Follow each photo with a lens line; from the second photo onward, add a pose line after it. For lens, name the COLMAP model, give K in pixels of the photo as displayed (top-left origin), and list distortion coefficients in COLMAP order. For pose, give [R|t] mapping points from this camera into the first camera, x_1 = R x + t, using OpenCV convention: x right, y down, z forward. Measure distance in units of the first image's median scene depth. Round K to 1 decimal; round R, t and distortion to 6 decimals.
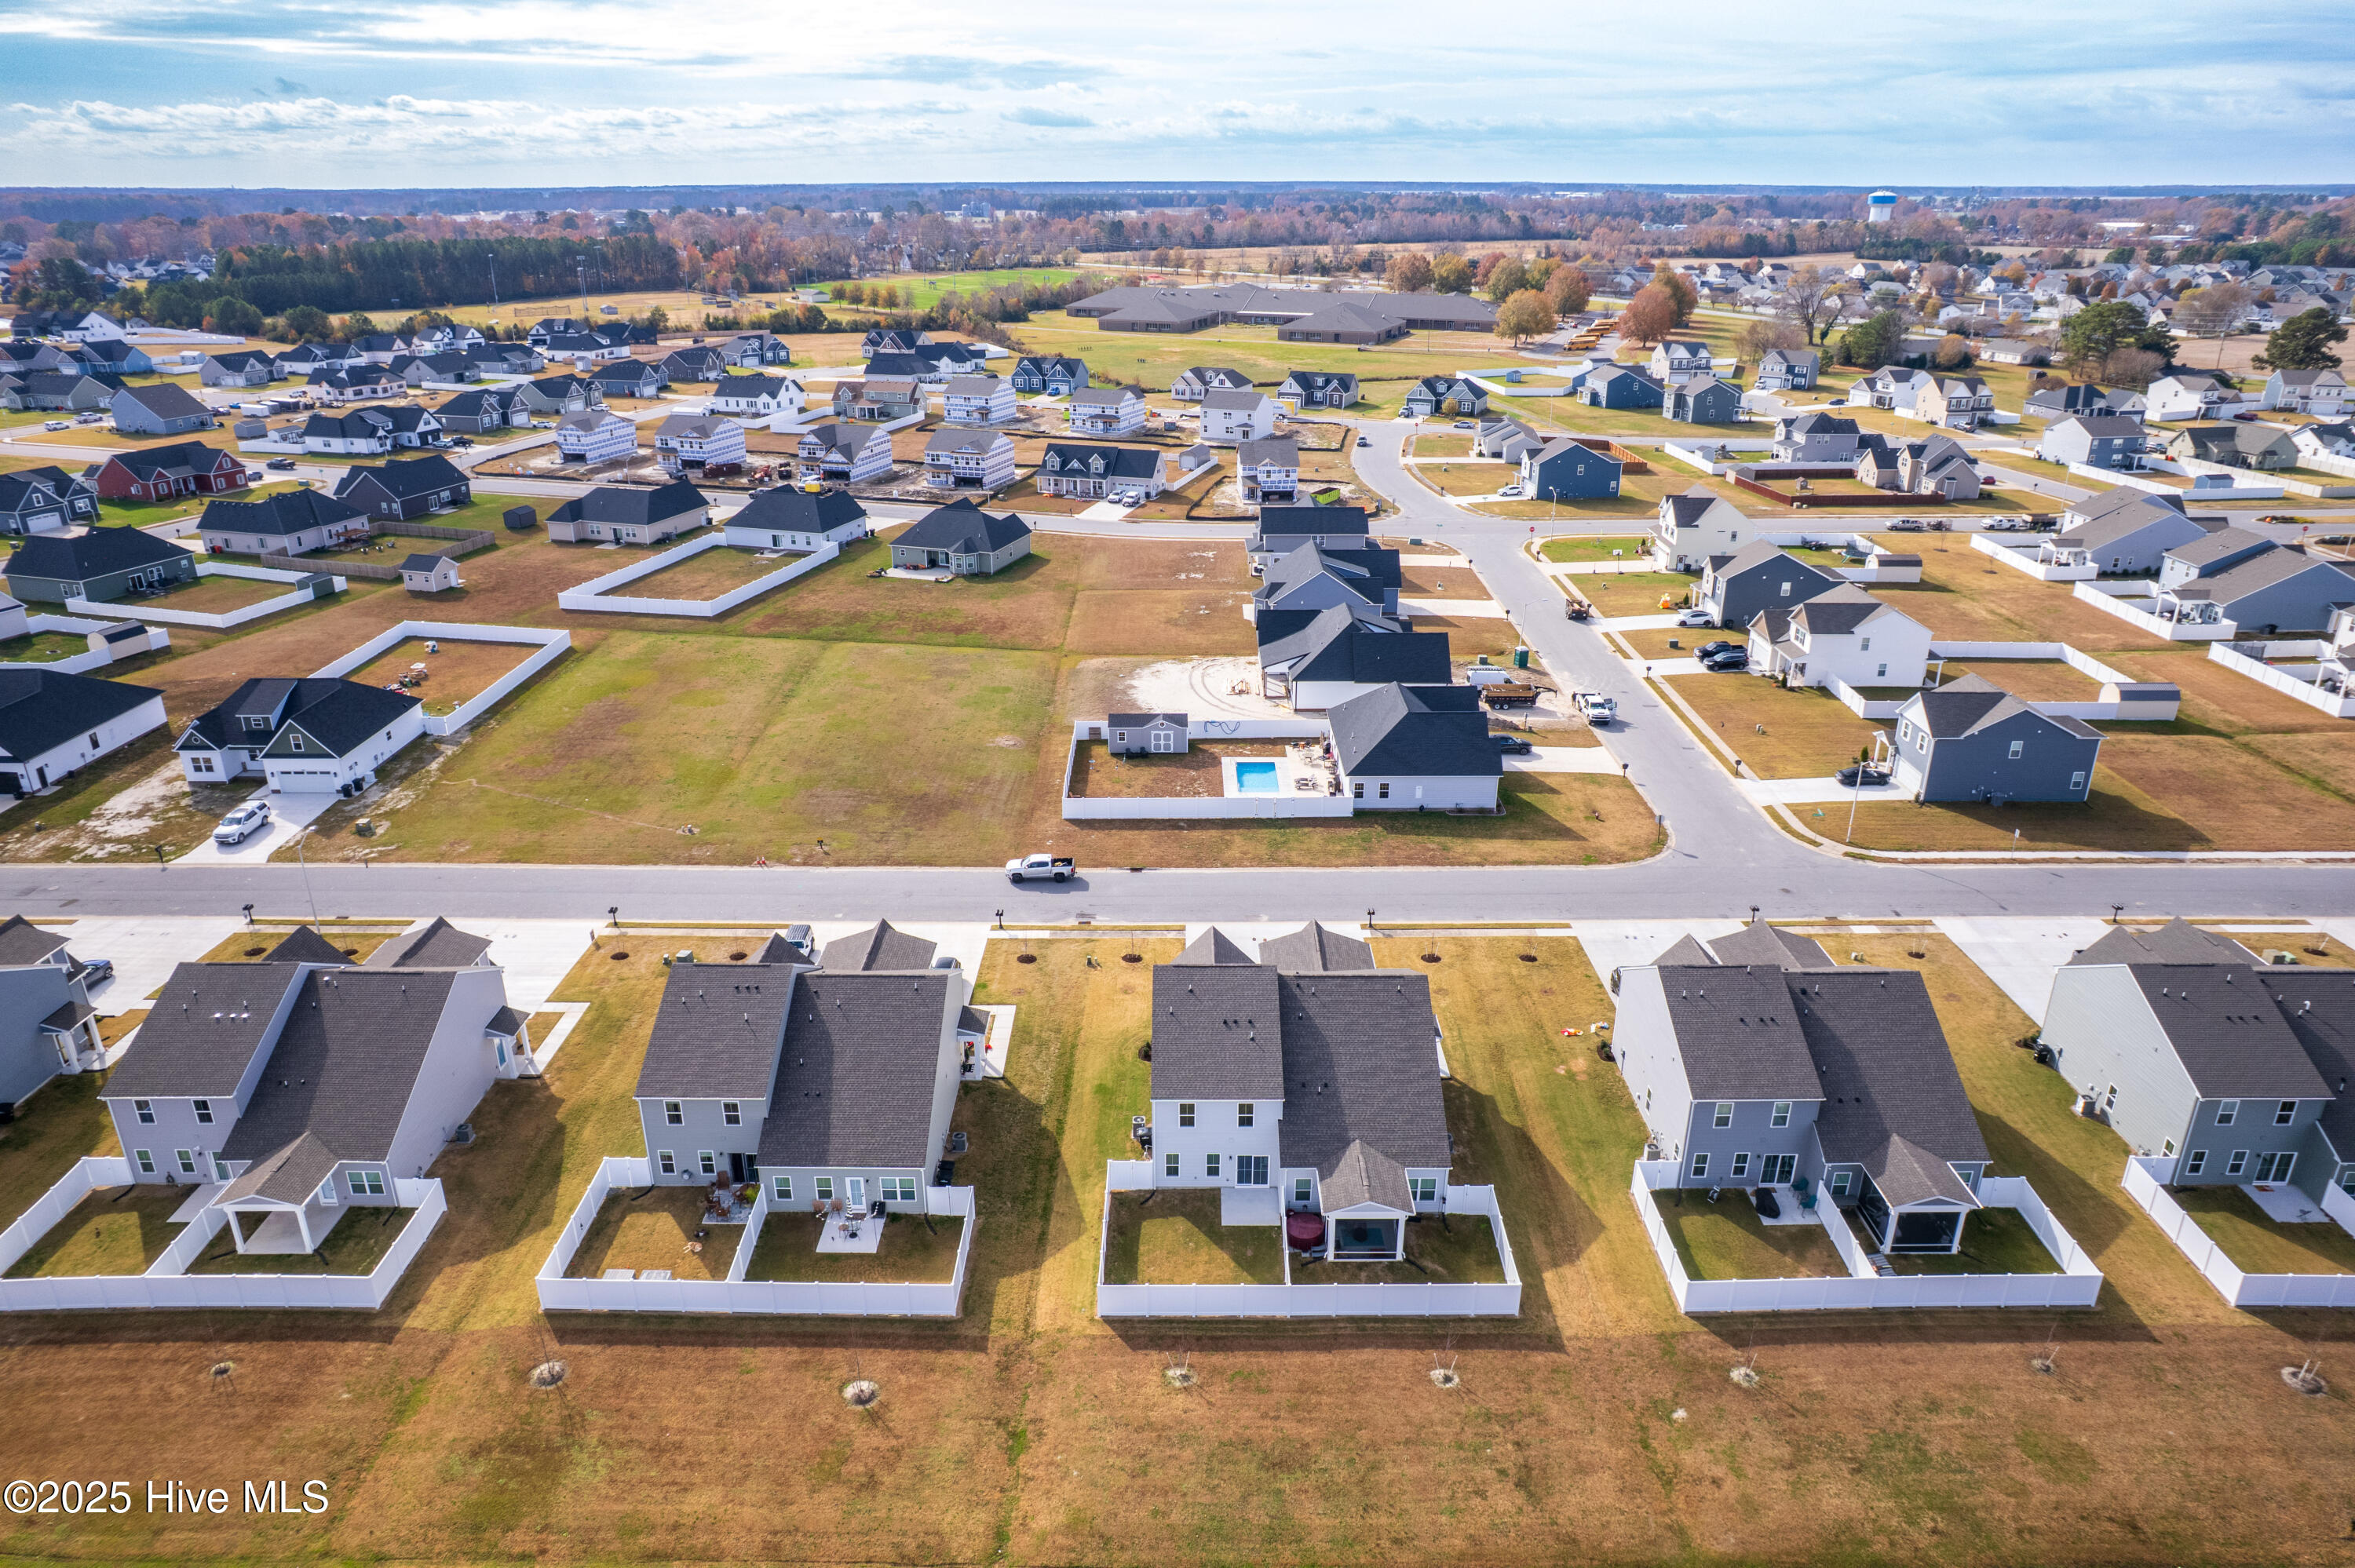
lens RADIAL K [[1509.4, 0, 1178.4], [0, 1509.4, 776.7], [0, 0, 1]] dist [-0.075243, 0.069546]
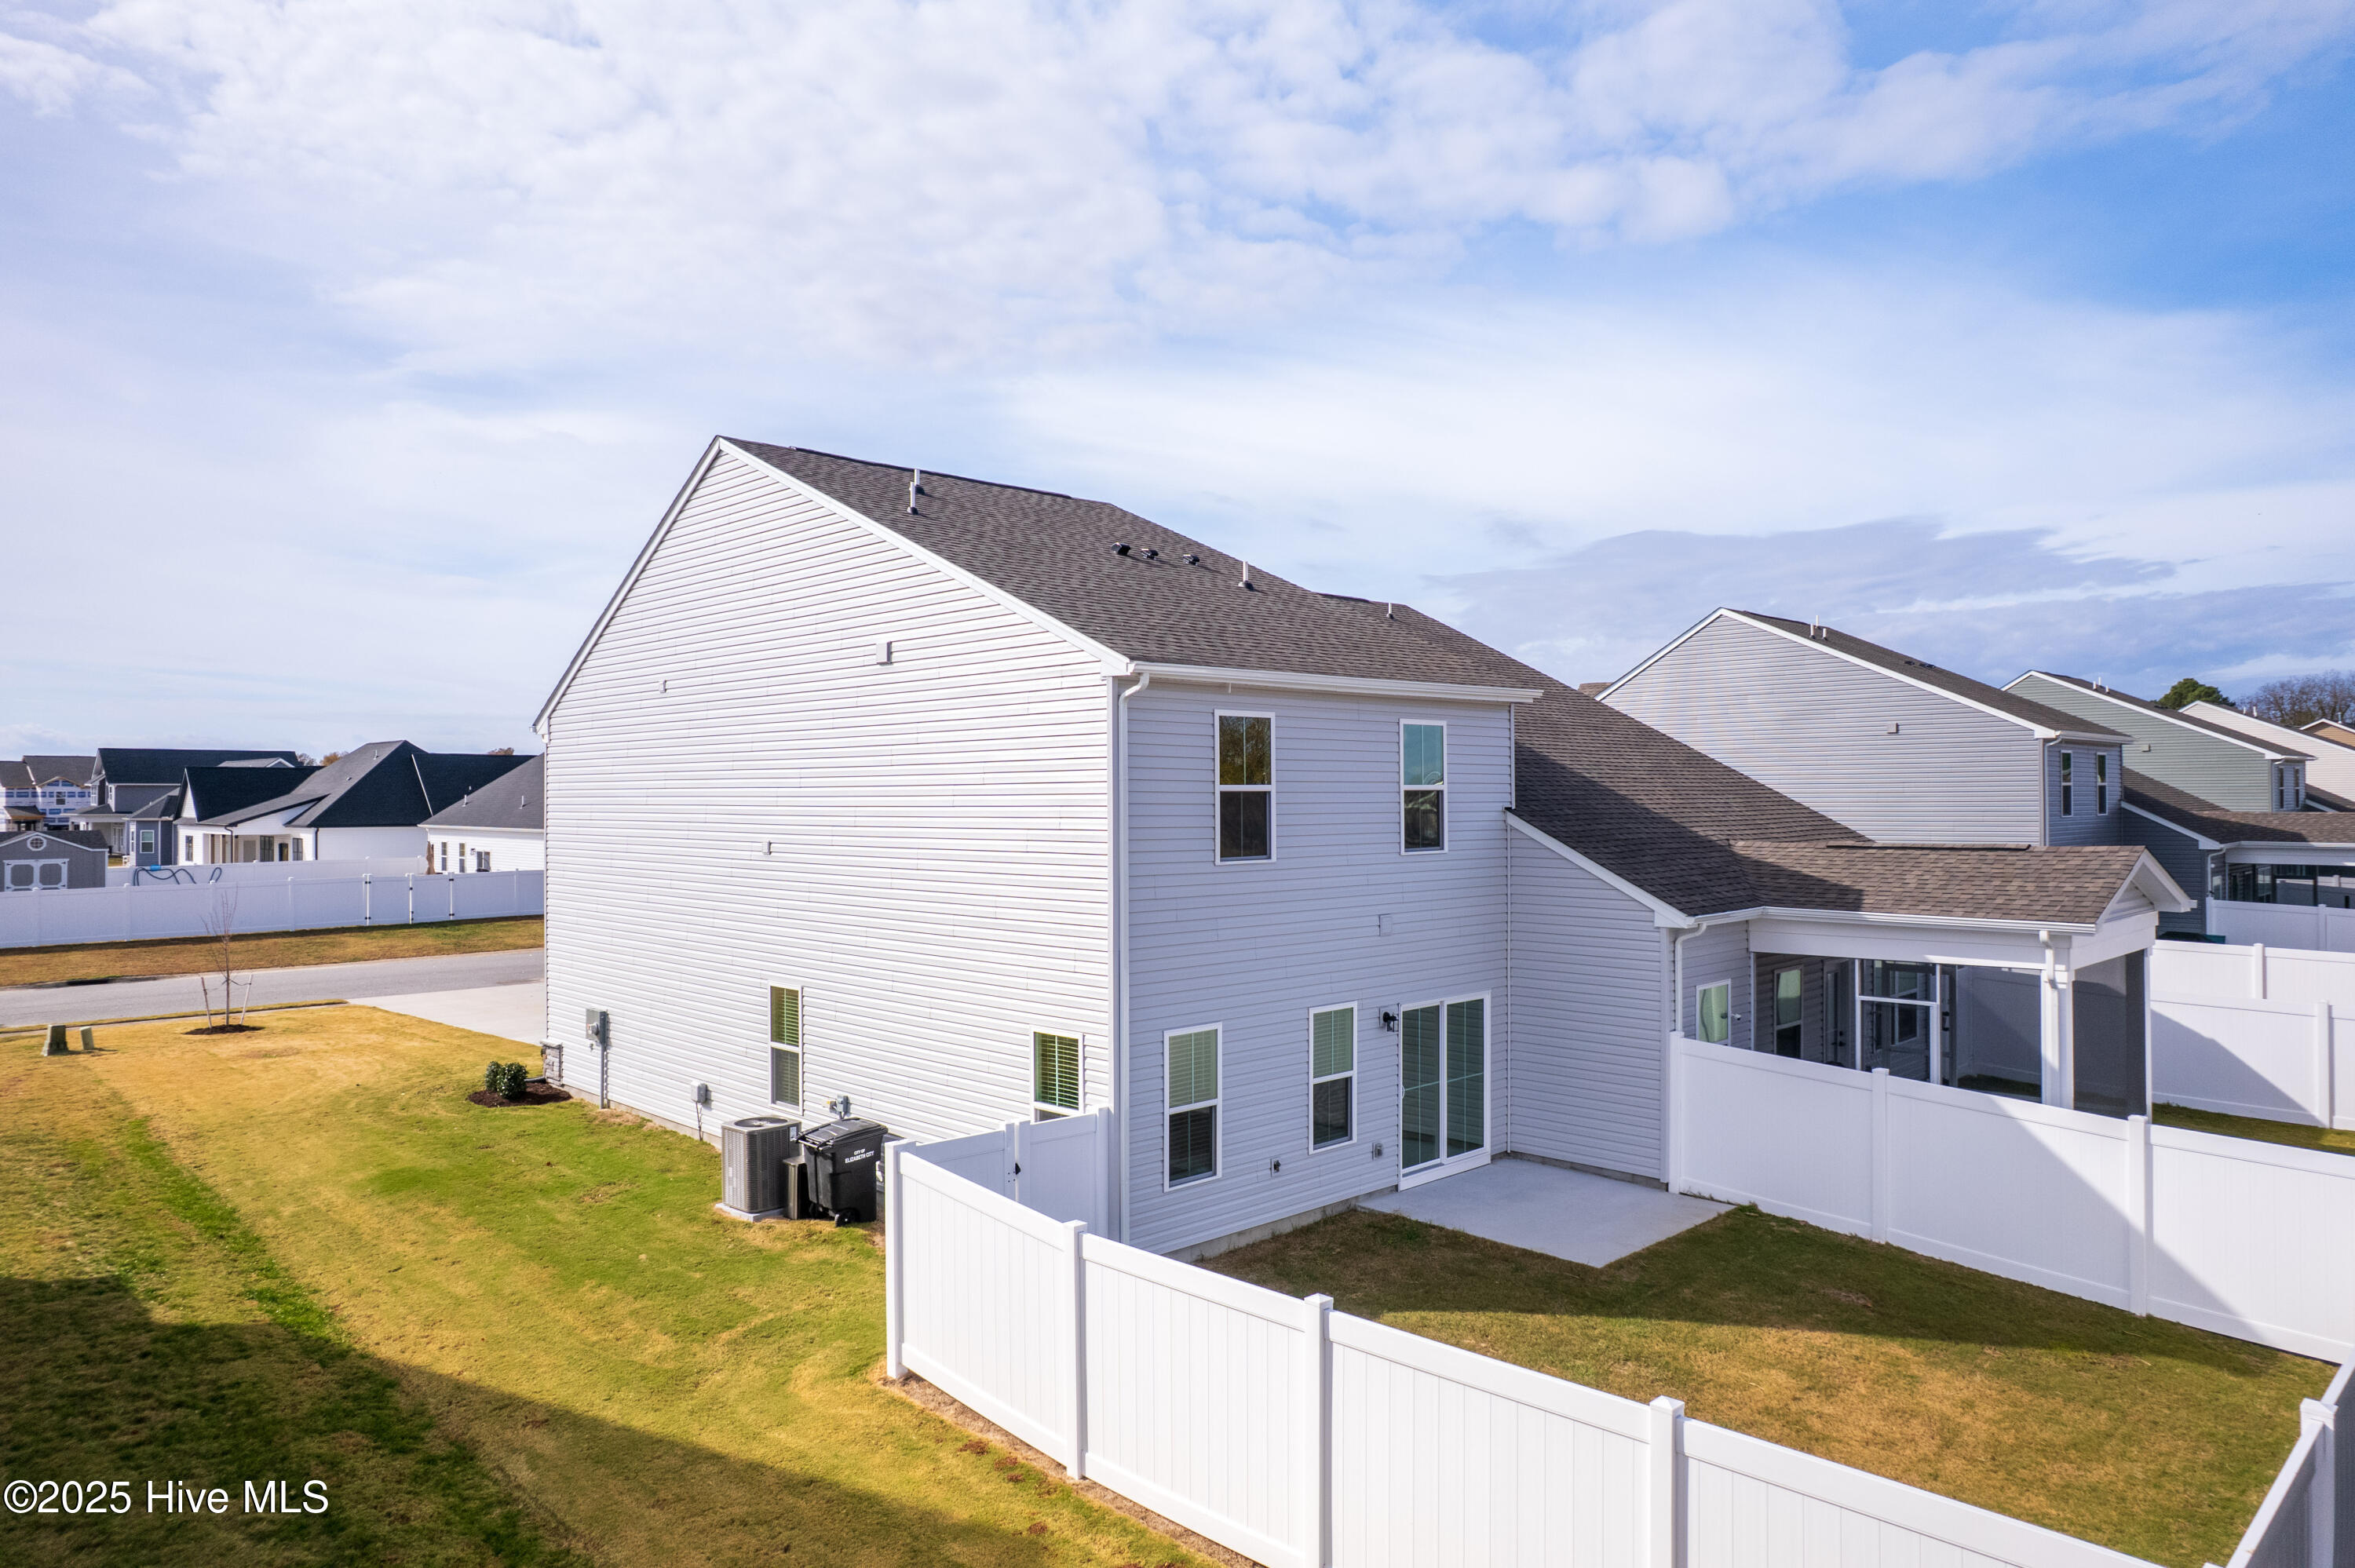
lens RADIAL K [[1501.3, 0, 1177.5], [0, 1501.3, 784.0], [0, 0, 1]] dist [-0.093044, 0.074263]
pose [[0.708909, 0.005989, 0.705275, -0.088019], [0.265984, 0.923860, -0.275199, 0.175872], [-0.653224, 0.382683, 0.653340, 0.558727]]
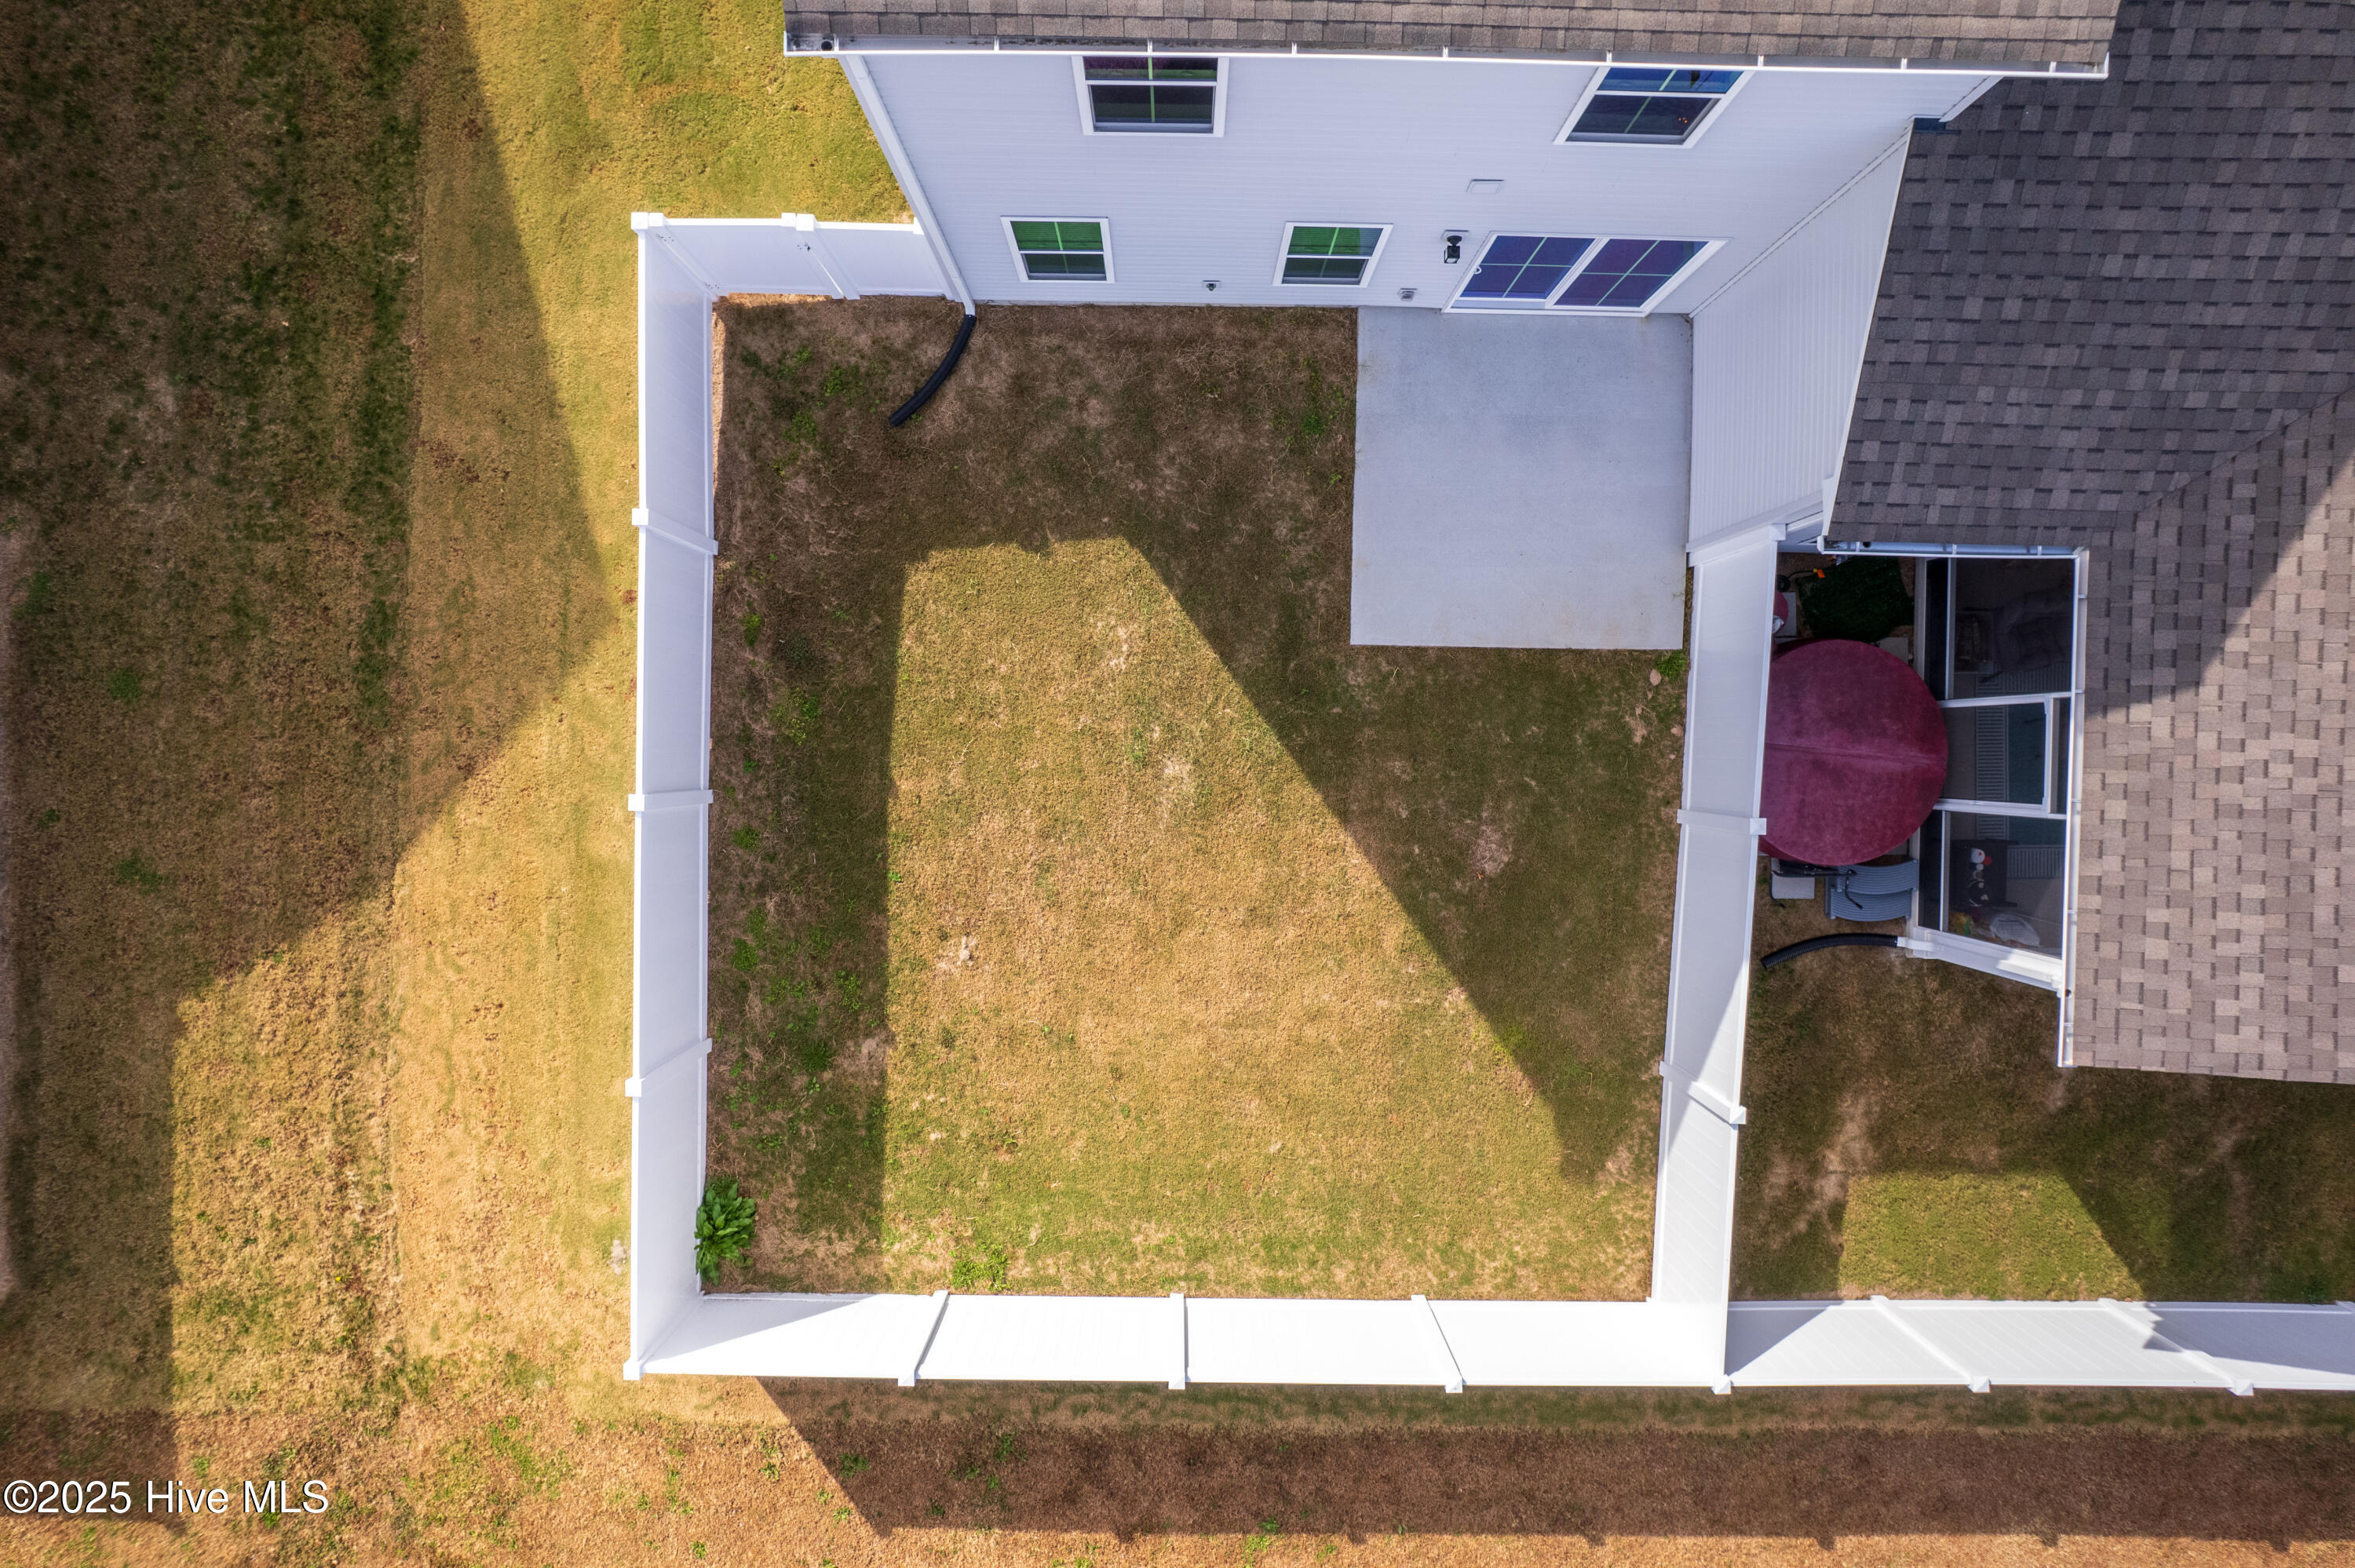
lens RADIAL K [[1509.4, 0, 1178.4], [0, 1509.4, 776.7], [0, 0, 1]] dist [-0.075243, 0.069546]
pose [[0.999906, 0.013210, 0.003739, 0.005139], [-0.008191, 0.355491, 0.934644, 0.087579], [0.011018, -0.934586, 0.355565, 0.578960]]
